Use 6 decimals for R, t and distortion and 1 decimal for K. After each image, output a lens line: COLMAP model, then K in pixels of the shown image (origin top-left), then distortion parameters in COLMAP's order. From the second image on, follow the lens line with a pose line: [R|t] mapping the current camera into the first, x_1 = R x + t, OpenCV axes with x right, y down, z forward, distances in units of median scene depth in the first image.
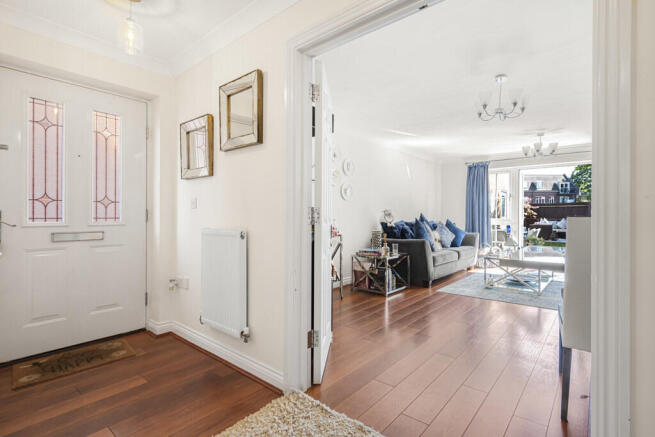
lens RADIAL K [[305.6, 0, 354.0], [0, 305.6, 217.4], [0, 0, 1]] dist [-0.008815, 0.002236]
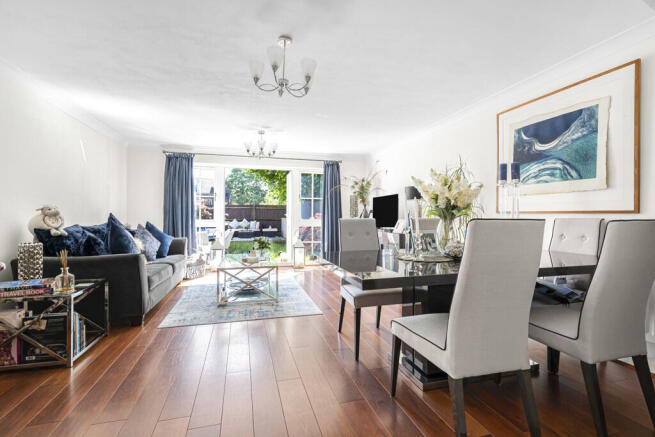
lens RADIAL K [[305.6, 0, 325.8], [0, 305.6, 218.0], [0, 0, 1]] dist [-0.008815, 0.002236]
pose [[0.582174, -0.004622, 0.813051, -0.049775], [0.004789, 0.999986, 0.002255, -0.002073], [-0.813050, 0.002581, 0.582188, 0.236970]]
